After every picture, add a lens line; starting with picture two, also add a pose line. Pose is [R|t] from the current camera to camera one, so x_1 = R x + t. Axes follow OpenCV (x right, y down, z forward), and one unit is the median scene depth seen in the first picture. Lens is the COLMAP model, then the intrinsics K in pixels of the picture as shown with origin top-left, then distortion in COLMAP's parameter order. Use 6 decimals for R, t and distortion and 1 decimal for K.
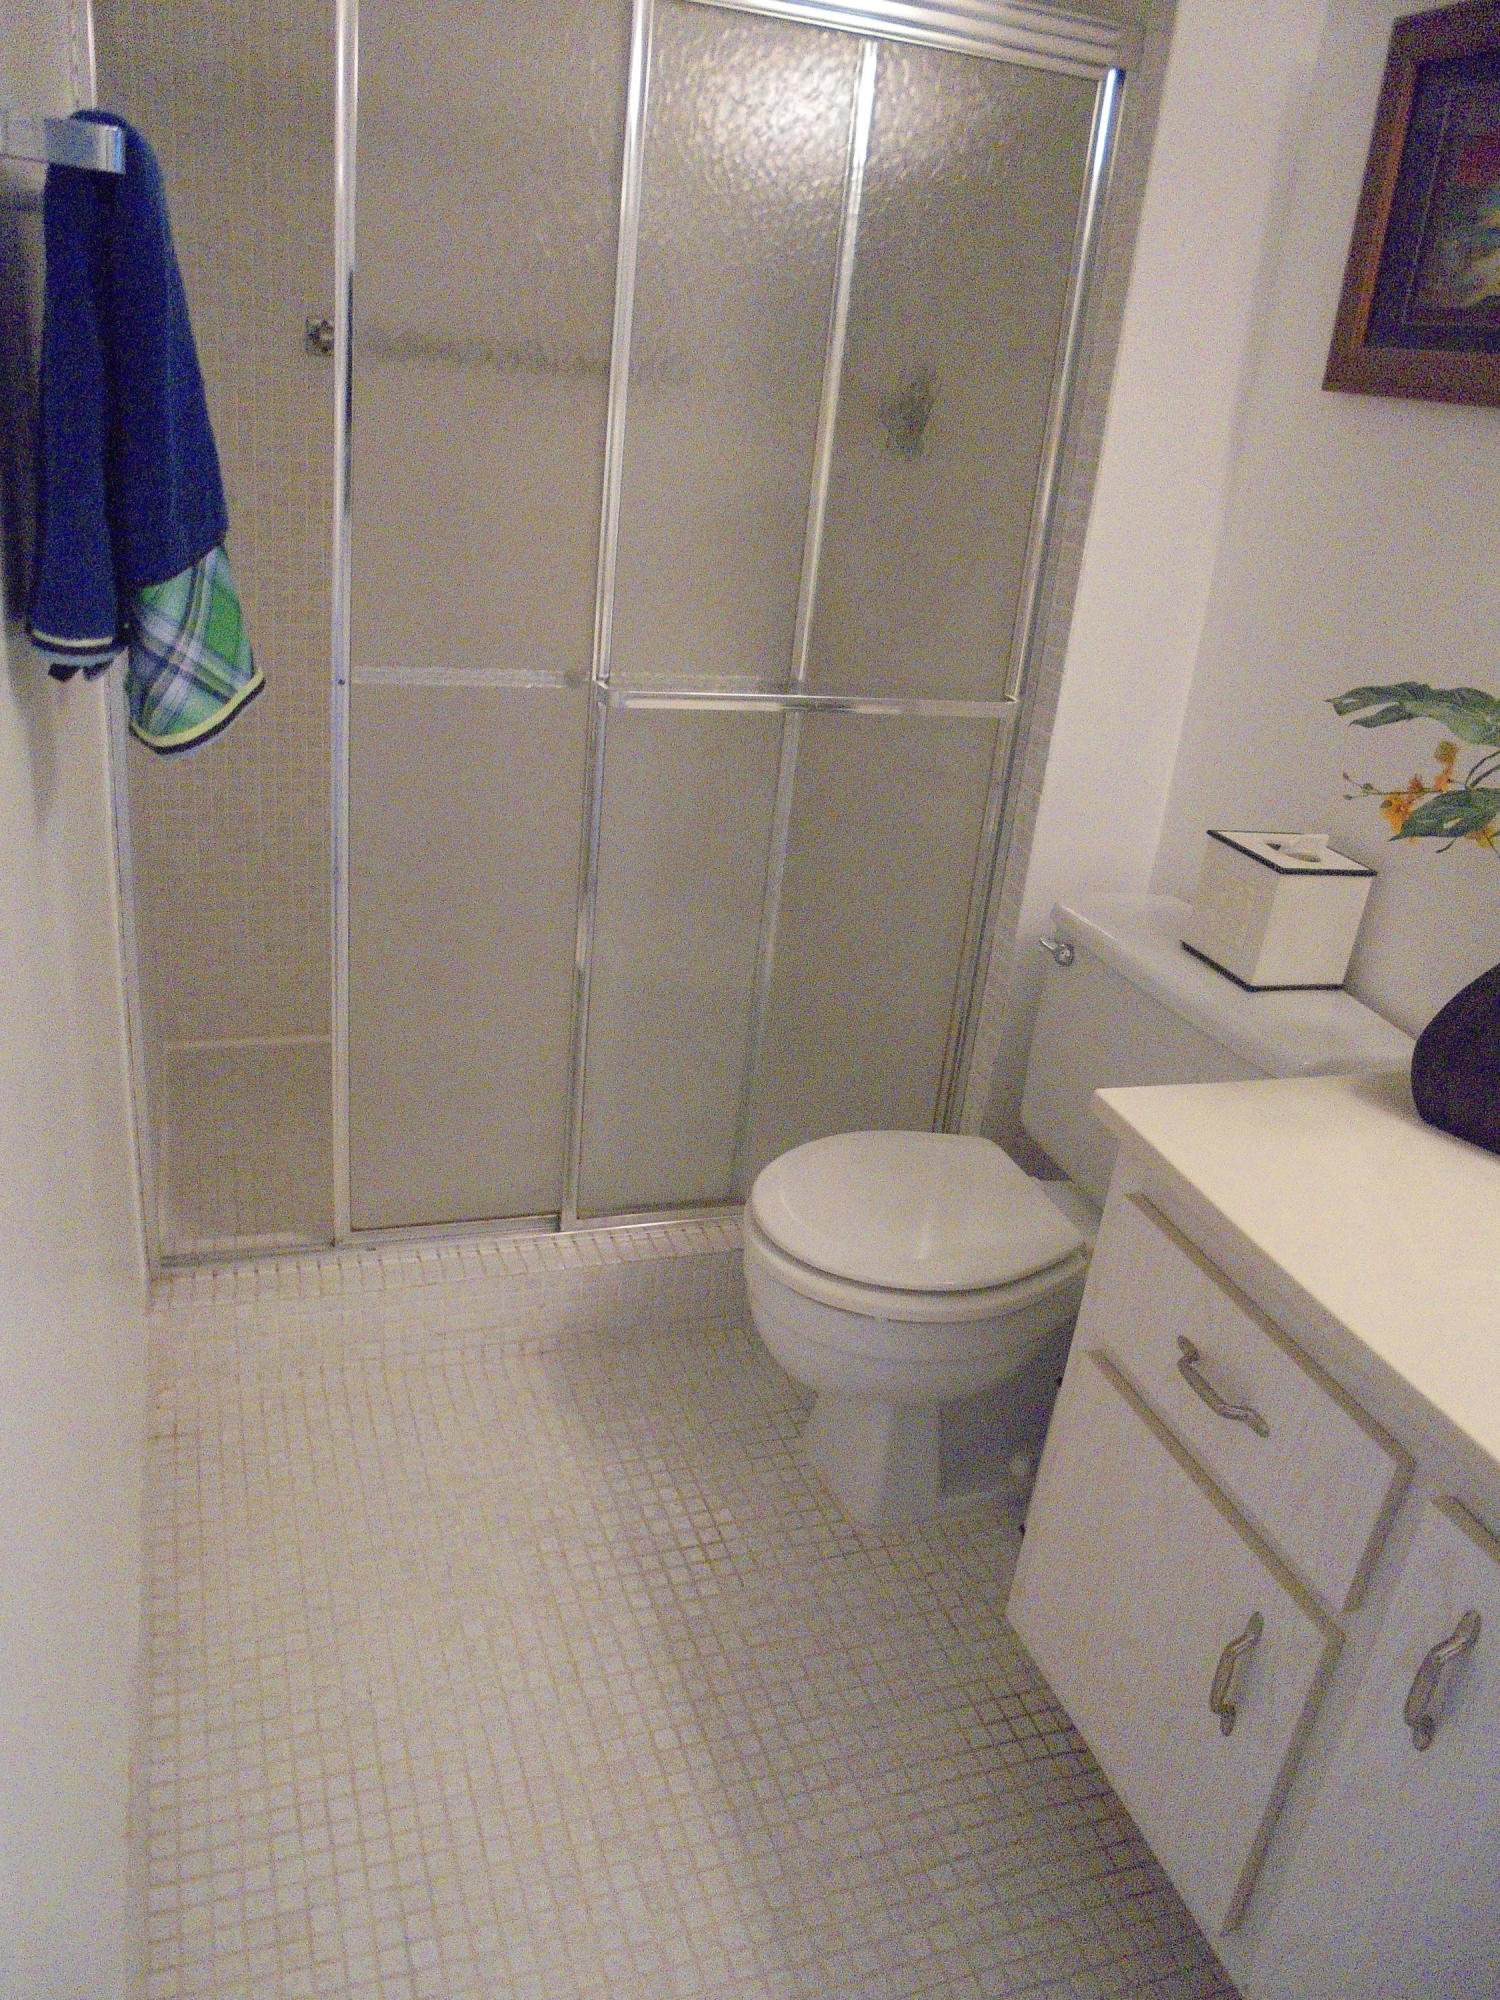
lens RADIAL K [[1508.4, 0, 746.4], [0, 1508.4, 988.5], [0, 0, 1]] dist [-0.145677, 0.129297]
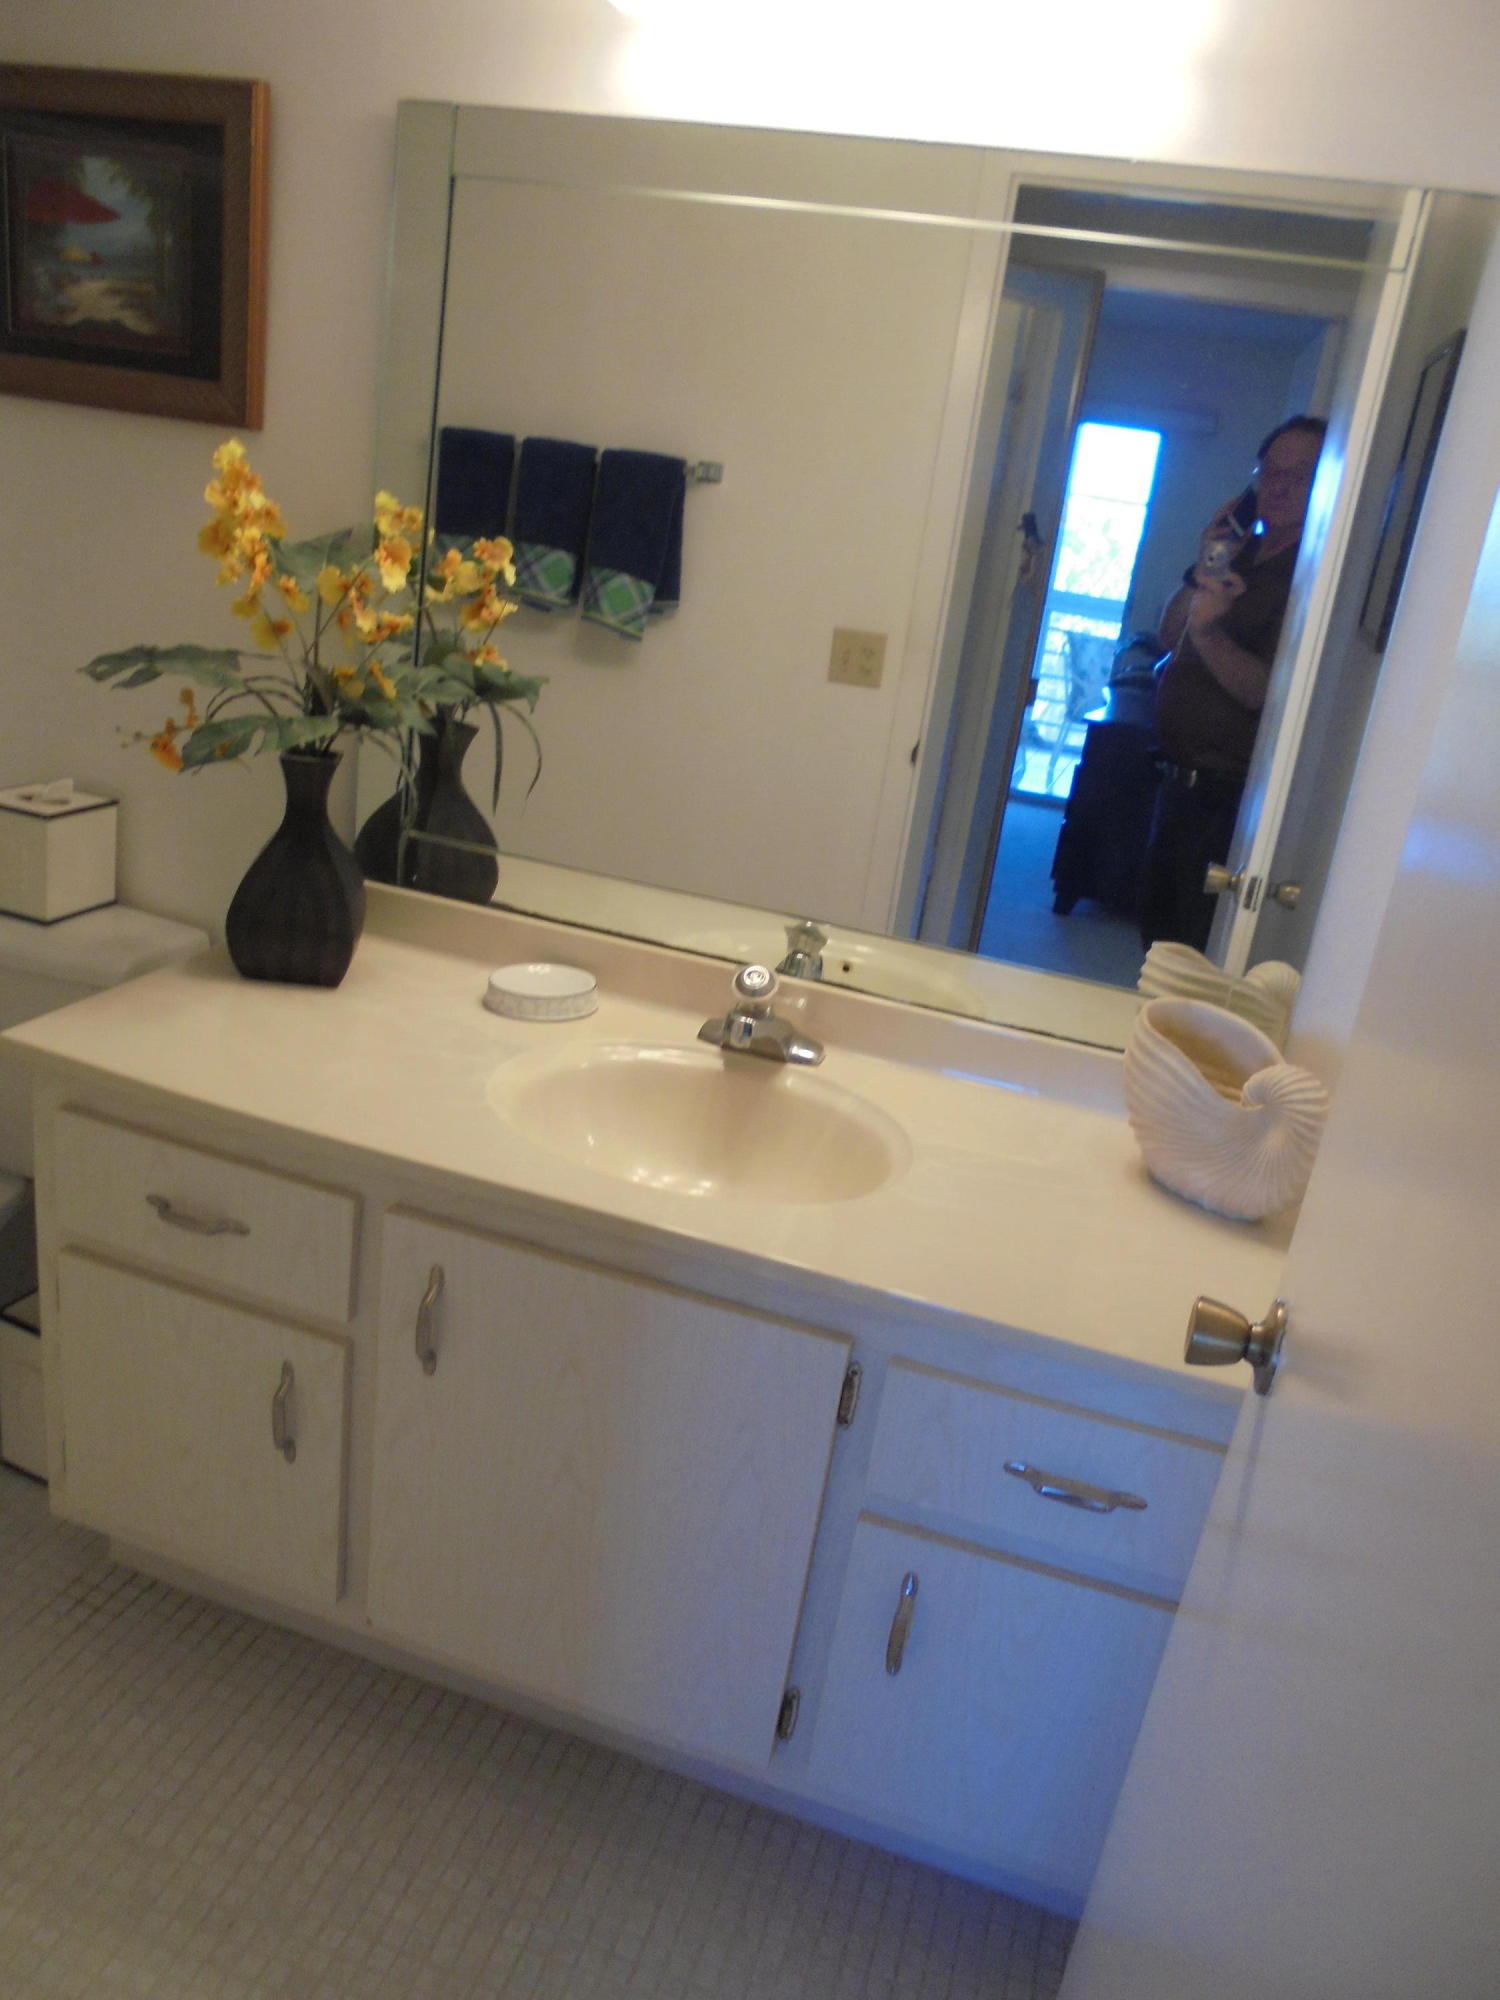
lens RADIAL K [[1508.4, 0, 746.4], [0, 1508.4, 988.5], [0, 0, 1]] dist [-0.145677, 0.129297]
pose [[0.600332, -0.287066, 0.746455, -0.260284], [0.243934, 0.954609, 0.170933, -0.018797], [-0.761642, 0.079469, 0.643107, -0.177911]]
